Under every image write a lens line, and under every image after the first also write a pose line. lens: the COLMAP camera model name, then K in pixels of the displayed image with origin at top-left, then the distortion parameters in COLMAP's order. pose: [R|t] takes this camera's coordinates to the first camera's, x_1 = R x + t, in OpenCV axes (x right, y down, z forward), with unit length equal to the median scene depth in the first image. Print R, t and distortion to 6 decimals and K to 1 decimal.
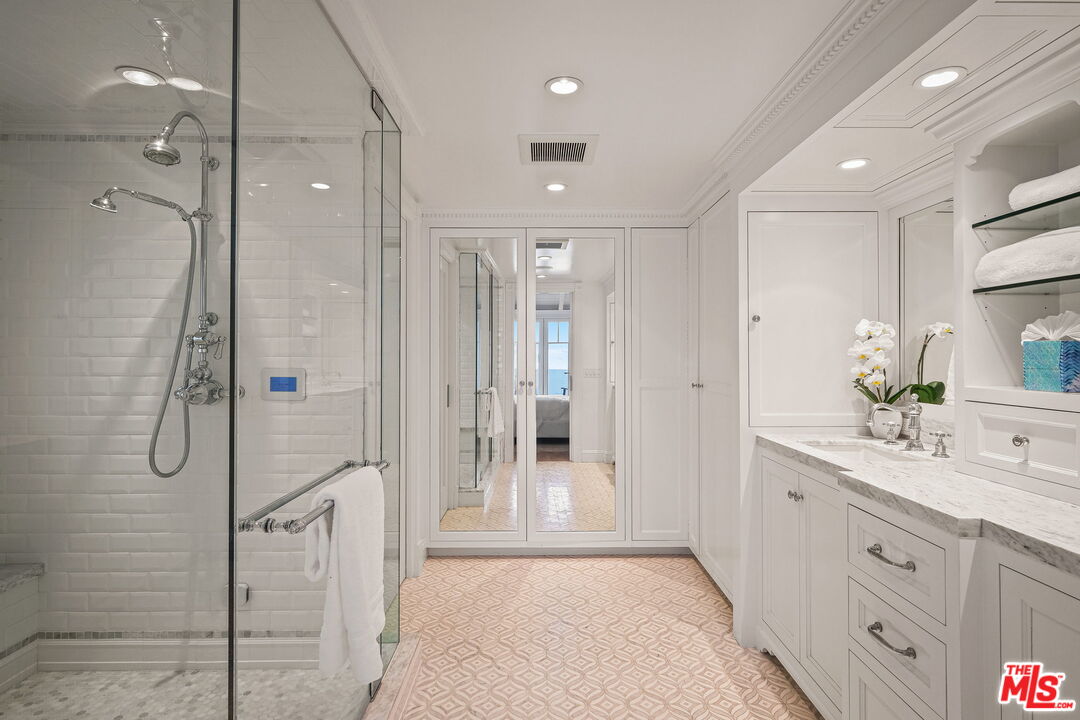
lens RADIAL K [[567.5, 0, 541.9], [0, 567.5, 353.4], [0, 0, 1]] dist [0.000201, -0.000747]
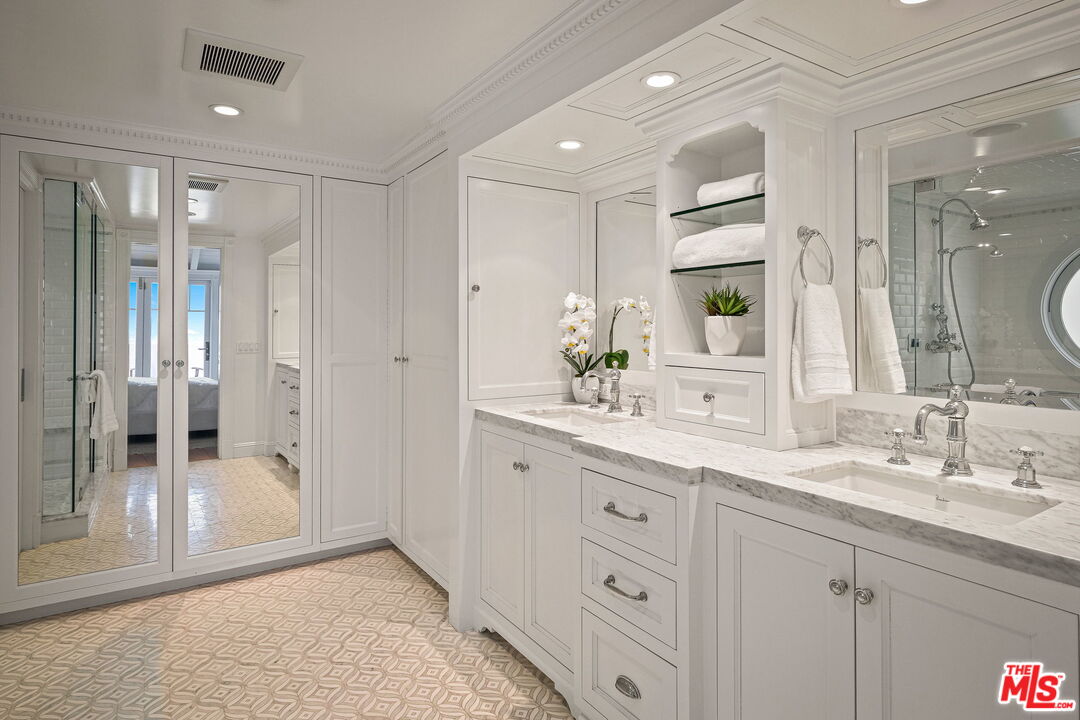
lens RADIAL K [[603.9, 0, 560.1], [0, 603.9, 325.5], [0, 0, 1]] dist [0.002810, -0.001470]
pose [[0.828398, 0.002419, 0.560135, -0.082675], [-0.003158, 0.999995, 0.000352, 0.001435], [-0.560131, -0.002060, 0.828402, 0.070498]]
